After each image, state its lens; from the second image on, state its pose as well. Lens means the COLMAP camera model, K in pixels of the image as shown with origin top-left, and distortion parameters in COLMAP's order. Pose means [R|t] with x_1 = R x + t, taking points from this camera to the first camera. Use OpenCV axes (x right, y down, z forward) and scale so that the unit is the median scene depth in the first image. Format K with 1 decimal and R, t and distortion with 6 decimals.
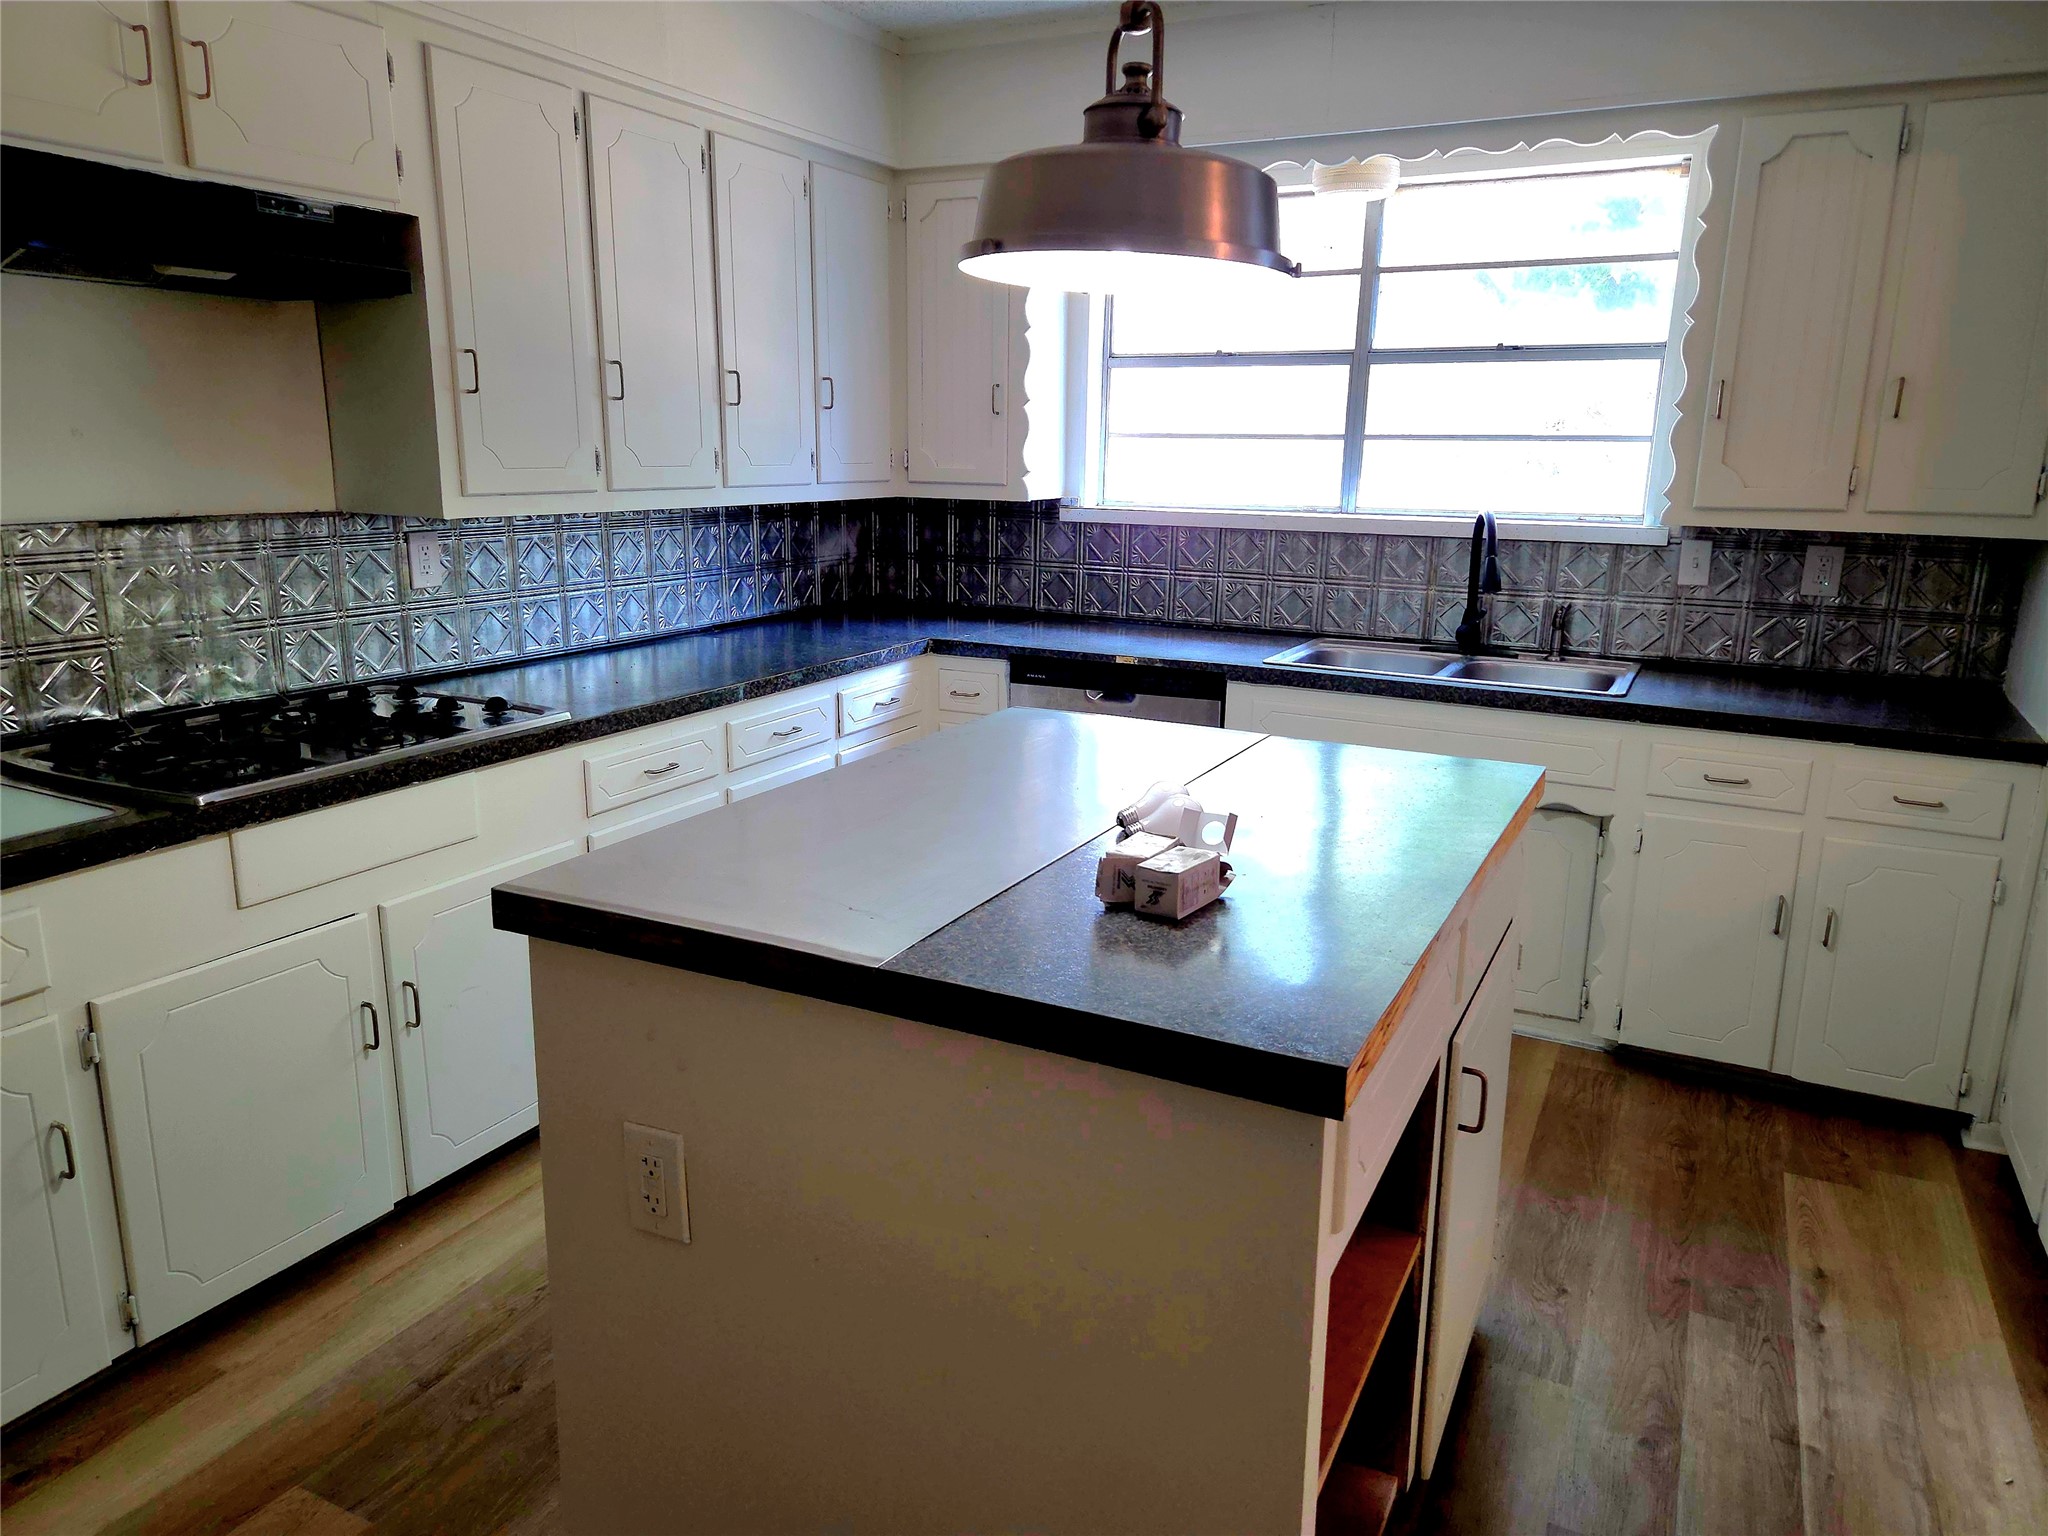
lens RADIAL K [[1387.4, 0, 1024.0], [0, 1387.4, 768.0], [0, 0, 1]] dist [0.042518, -0.031300]
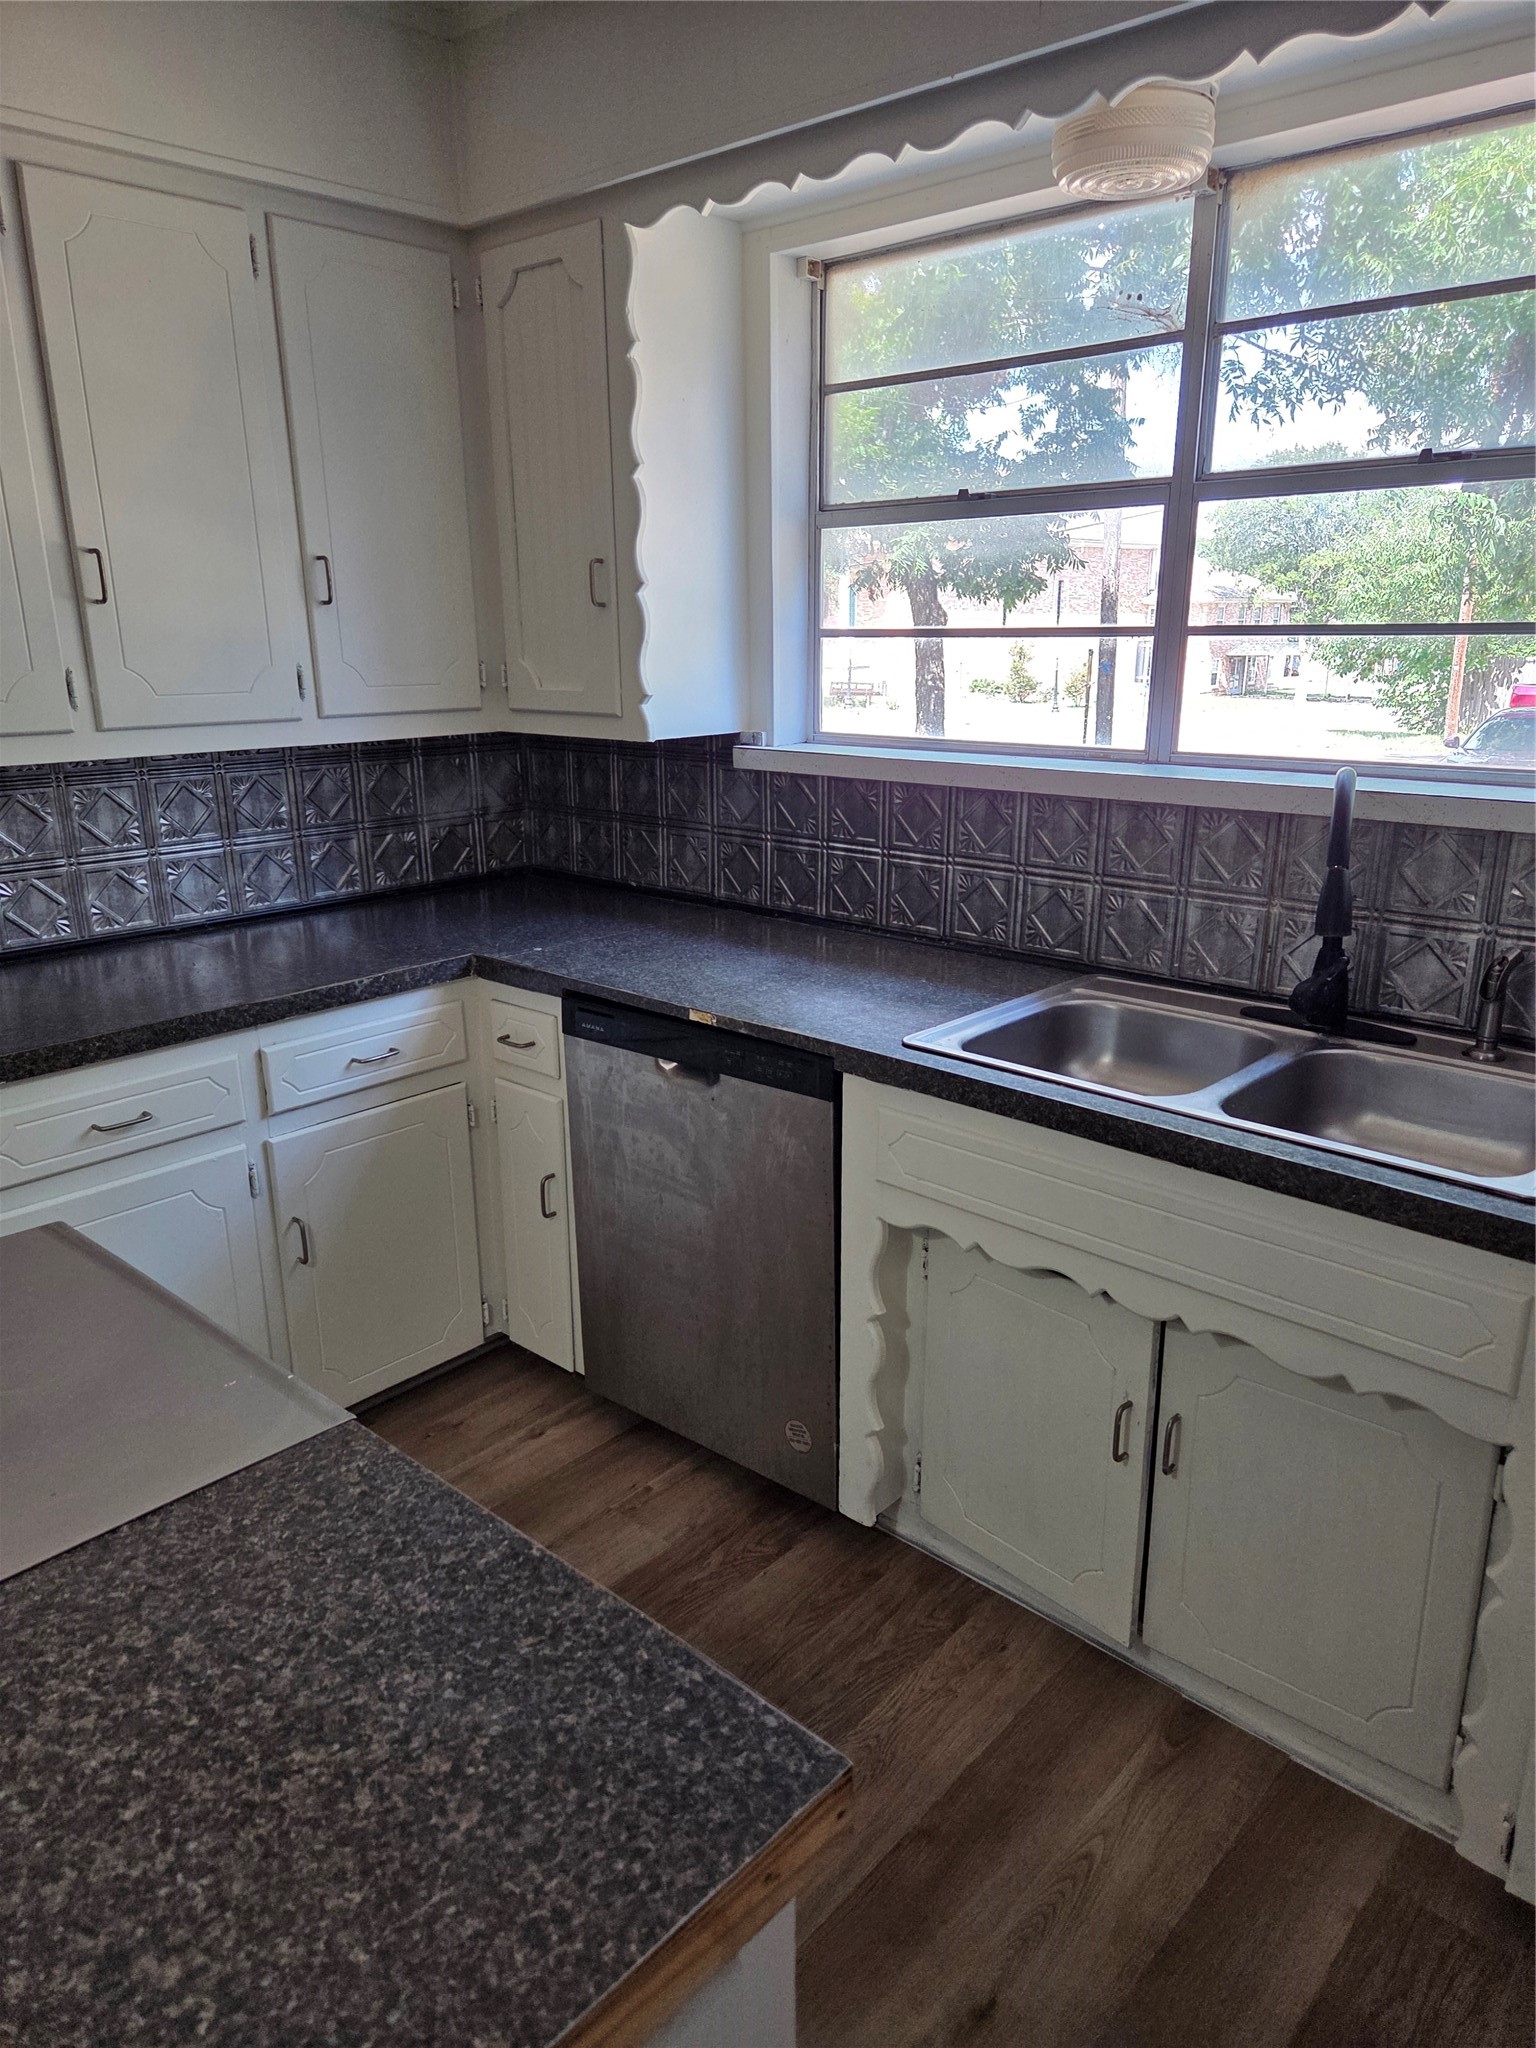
lens RADIAL K [[1387.4, 0, 762.1], [0, 1387.4, 1039.1], [0, 0, 1]] dist [0.042518, -0.031300]
pose [[0.963453, 0.054920, -0.262186, 0.327375], [-0.040210, 0.997318, 0.061147, -0.134703], [0.264841, -0.048370, 0.963078, 0.539255]]
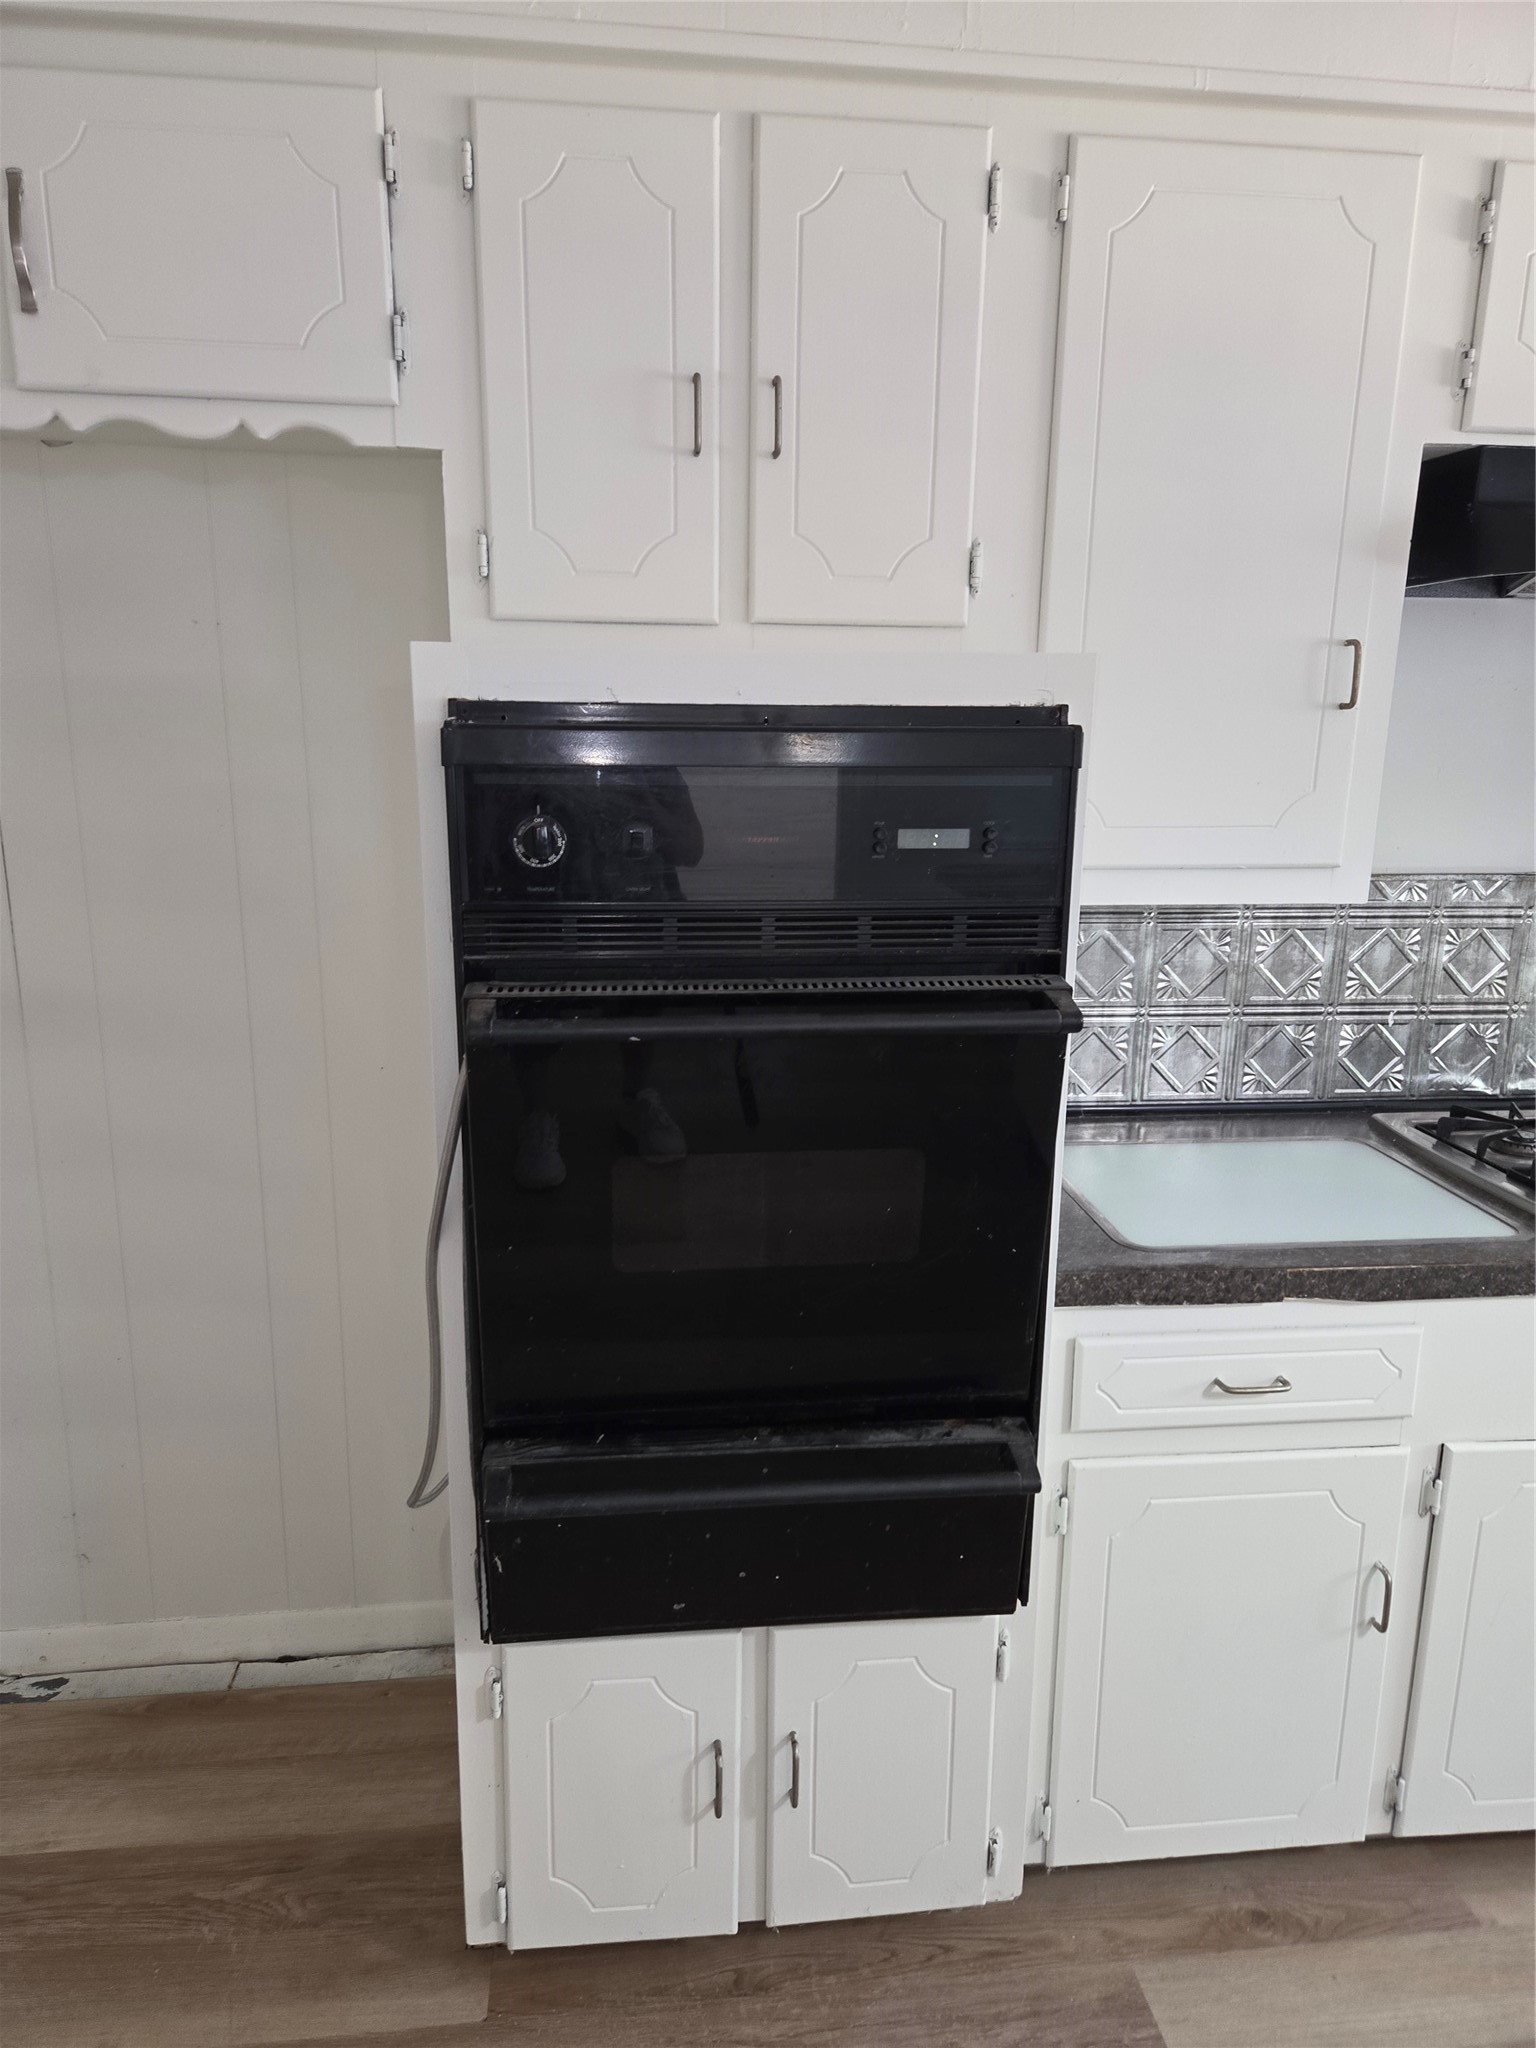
lens RADIAL K [[1387.4, 0, 762.1], [0, 1387.4, 1039.1], [0, 0, 1]] dist [0.042518, -0.031300]
pose [[0.556901, 0.177869, -0.811310, -0.172898], [-0.195386, 0.977444, 0.080174, -0.043717], [0.807270, 0.113870, 0.579093, 0.098681]]
